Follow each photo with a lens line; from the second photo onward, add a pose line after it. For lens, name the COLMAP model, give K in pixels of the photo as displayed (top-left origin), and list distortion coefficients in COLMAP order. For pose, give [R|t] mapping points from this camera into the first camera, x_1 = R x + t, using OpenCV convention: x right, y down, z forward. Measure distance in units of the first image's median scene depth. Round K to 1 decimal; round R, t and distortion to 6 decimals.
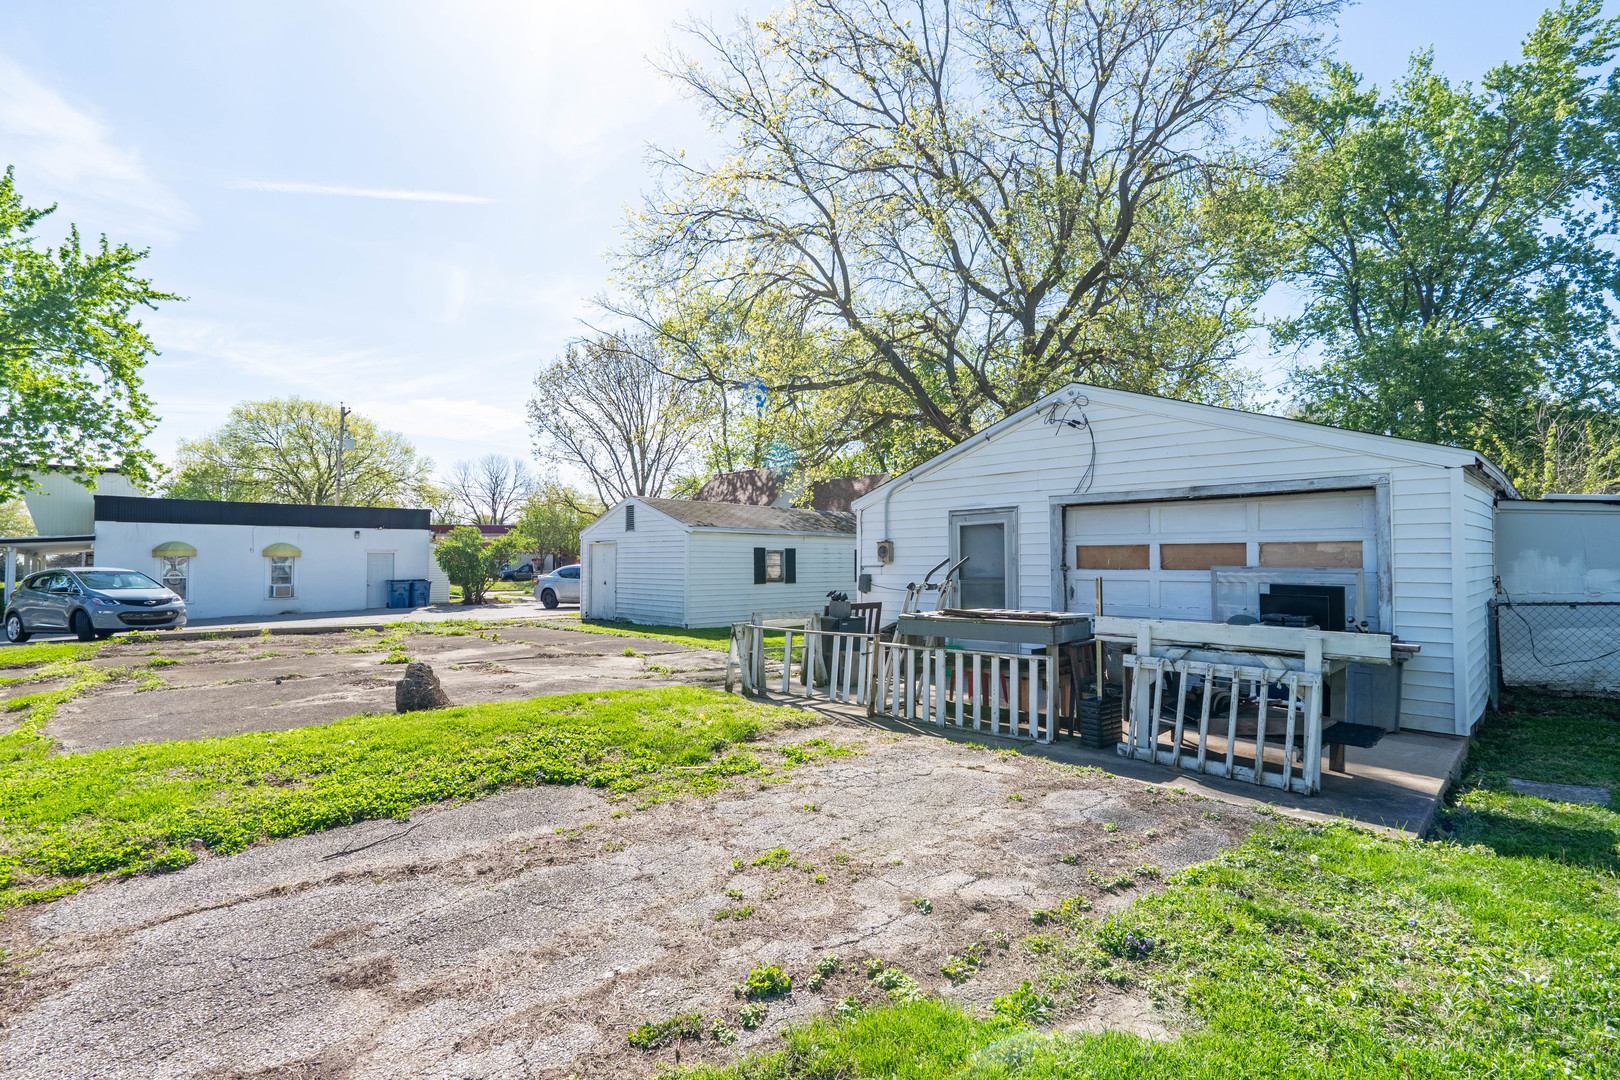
lens RADIAL K [[766.5, 0, 812.7], [0, 766.5, 537.0], [0, 0, 1]] dist [-0.004318, 0.000018]
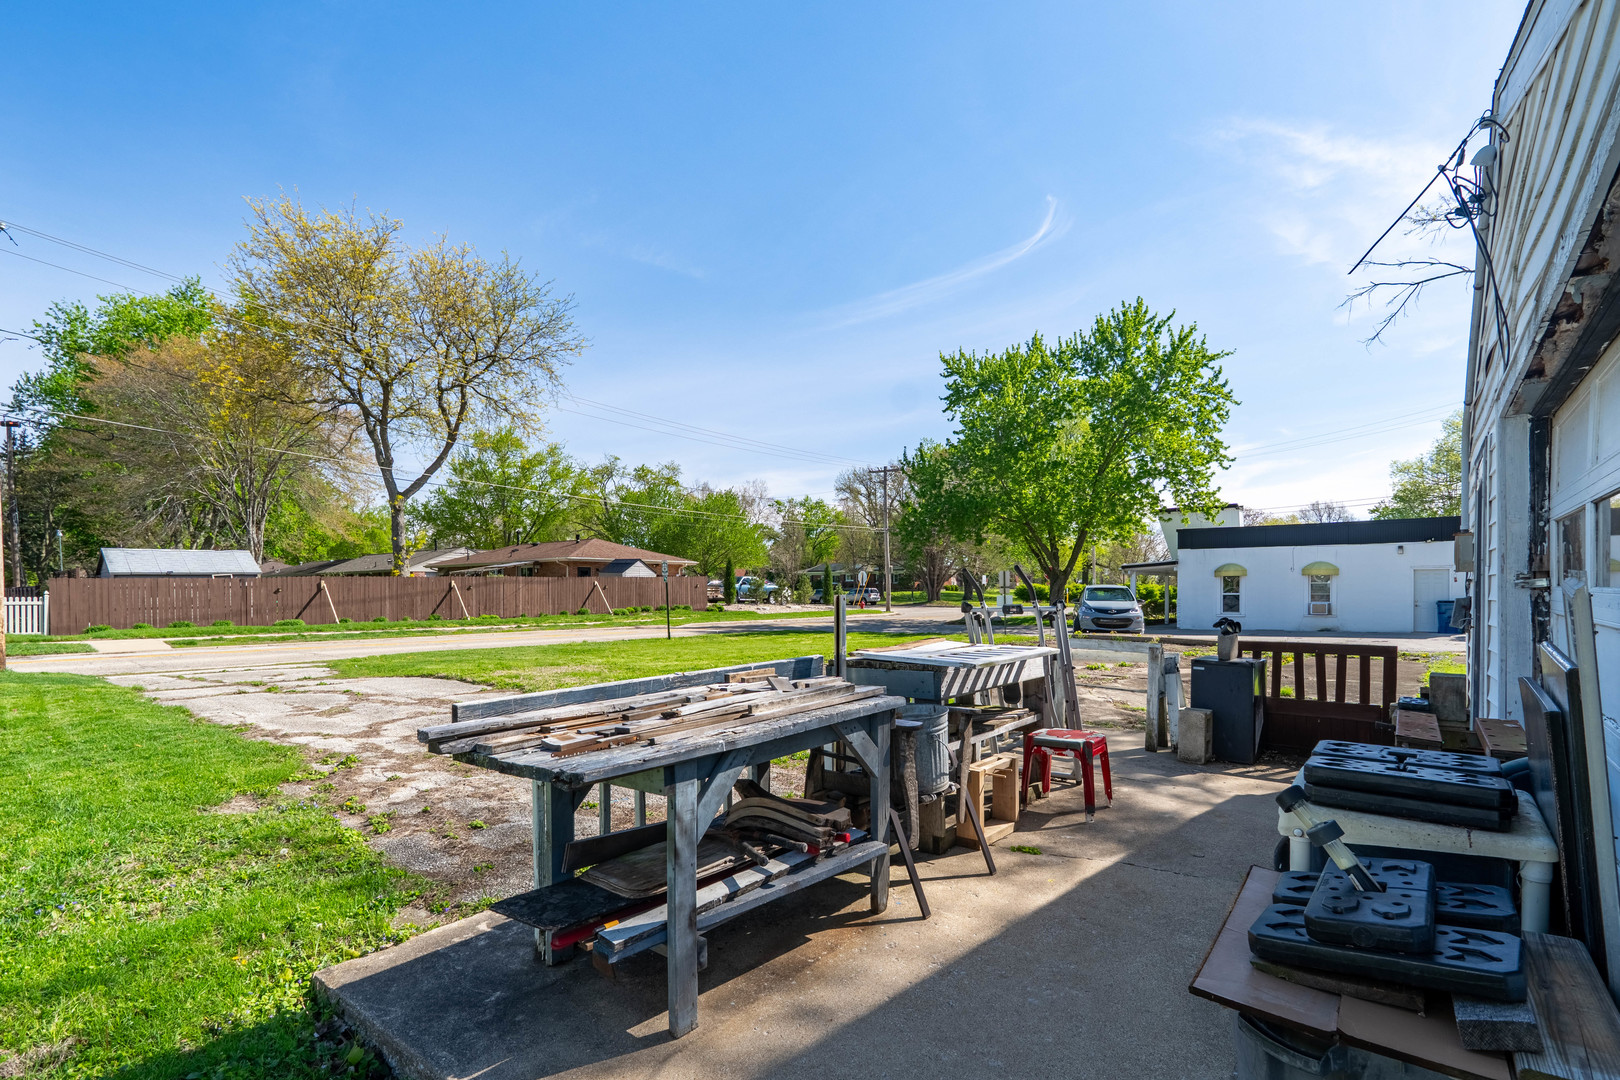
lens RADIAL K [[766.5, 0, 819.5], [0, 766.5, 592.6], [0, 0, 1]] dist [-0.004318, 0.000018]
pose [[0.138511, 0.013905, -0.990263, 0.248195], [0.035635, 0.999184, 0.019014, 0.006538], [0.989720, -0.037922, 0.137902, 0.214473]]
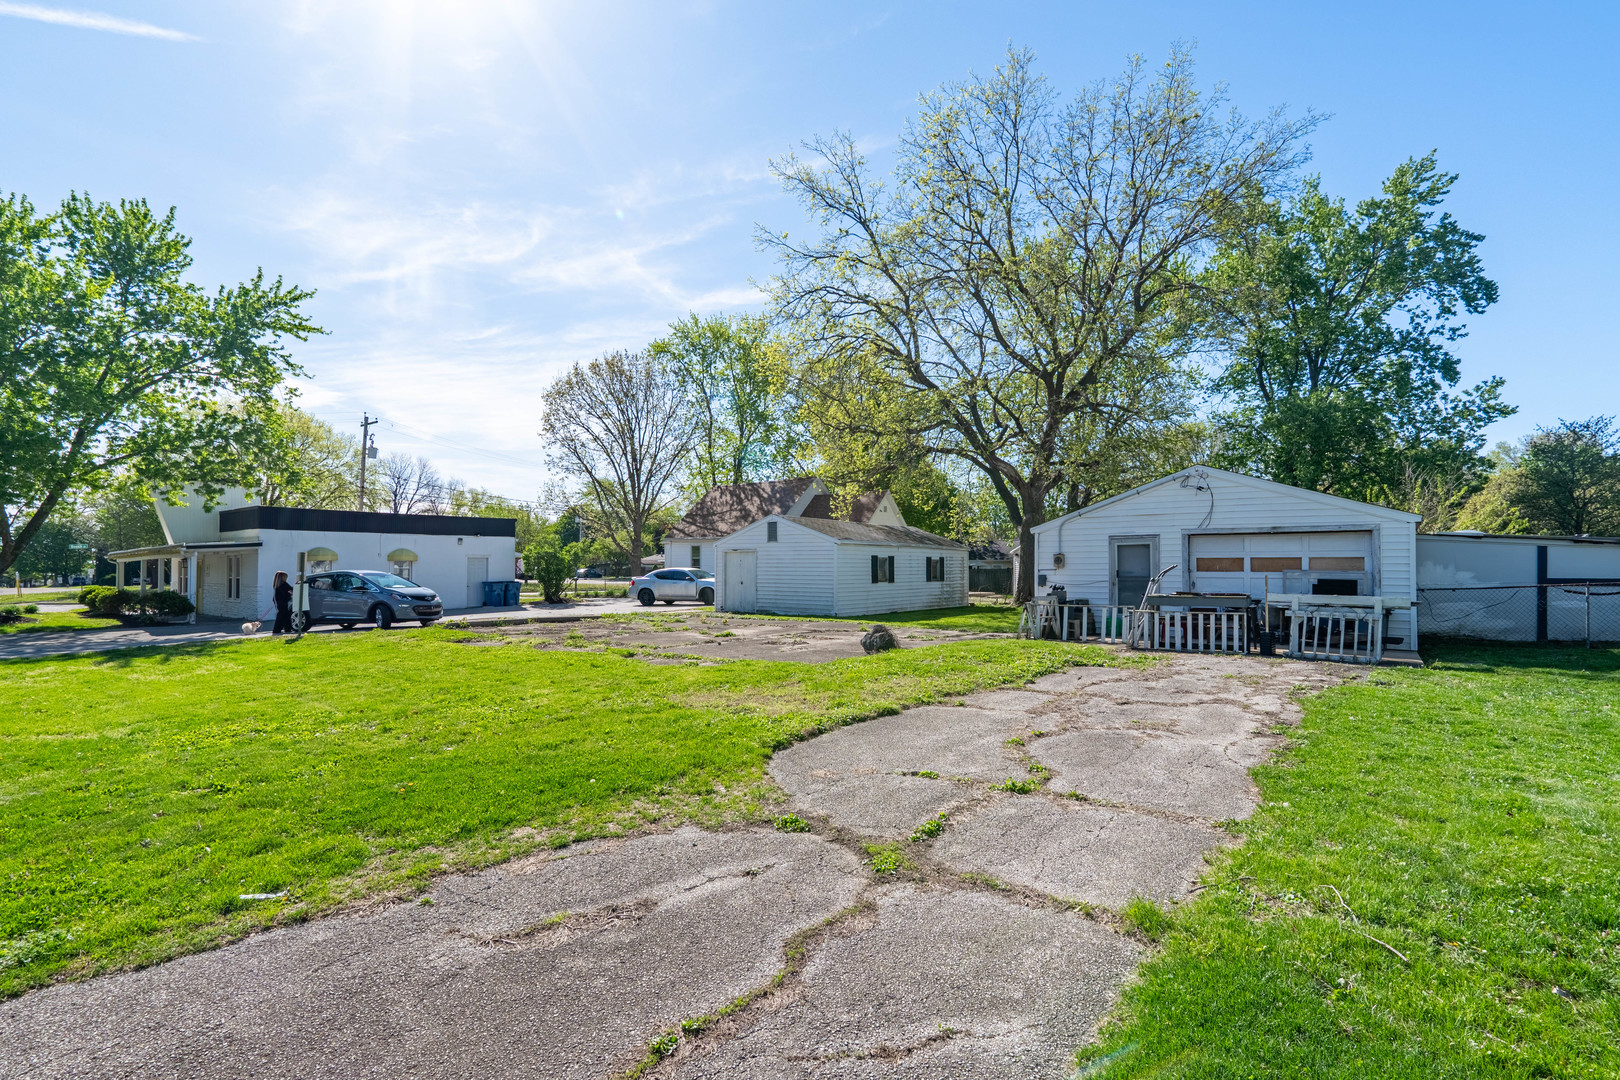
lens RADIAL K [[766.5, 0, 810.9], [0, 766.5, 545.8], [0, 0, 1]] dist [-0.004318, 0.000018]
pose [[0.989981, 0.004860, 0.141118, -0.287503], [-0.005934, 0.999957, 0.007191, -0.008733], [-0.141077, -0.007956, 0.989967, -0.223356]]
